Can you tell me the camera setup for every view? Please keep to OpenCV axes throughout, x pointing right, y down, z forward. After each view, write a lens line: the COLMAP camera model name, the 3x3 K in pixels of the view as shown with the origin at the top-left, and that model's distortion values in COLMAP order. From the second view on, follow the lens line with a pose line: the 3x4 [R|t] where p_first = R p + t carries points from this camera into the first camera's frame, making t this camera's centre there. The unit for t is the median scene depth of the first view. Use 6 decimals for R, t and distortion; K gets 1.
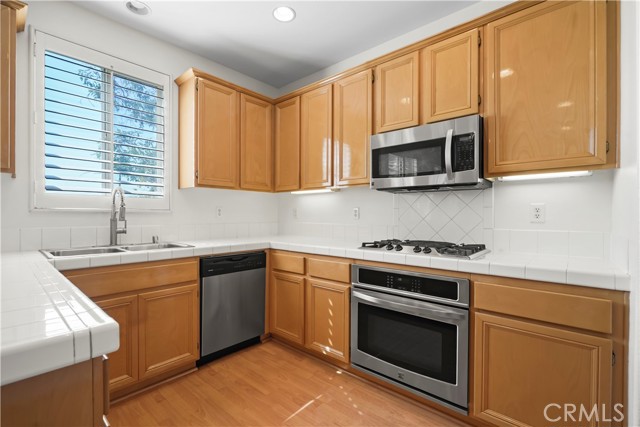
lens RADIAL K [[294.5, 0, 321.1], [0, 294.5, 210.8], [0, 0, 1]] dist [-0.000830, -0.000223]
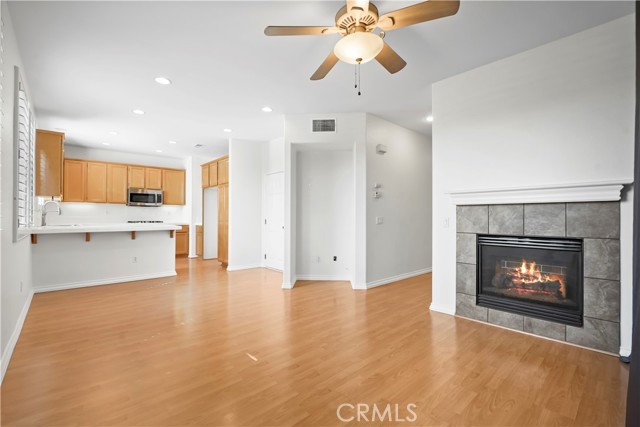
lens RADIAL K [[284.9, 0, 320.0], [0, 284.9, 213.5], [0, 0, 1]] dist [0.000086, -0.000005]
pose [[0.093304, 0.009313, 0.995594, -3.028774], [-0.003806, 0.999952, -0.008997, 0.040230], [-0.995630, -0.002950, 0.093335, -1.505812]]
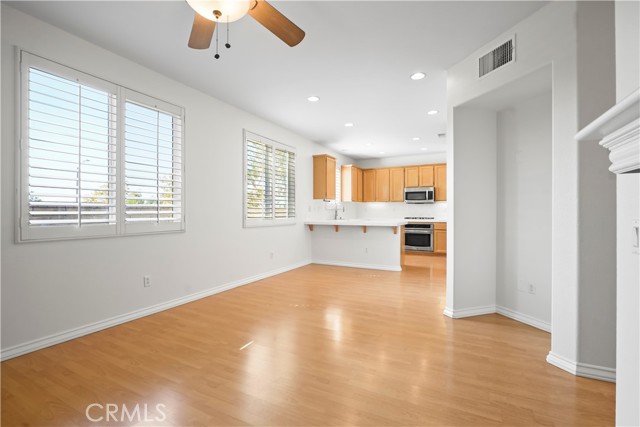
lens RADIAL K [[294.5, 0, 321.1], [0, 294.5, 210.8], [0, 0, 1]] dist [-0.000830, -0.000223]
pose [[0.965622, 0.001660, 0.259944, -1.931013], [-0.001042, 0.999996, -0.002516, 0.033810], [-0.259947, 0.002159, 0.965620, -2.423183]]
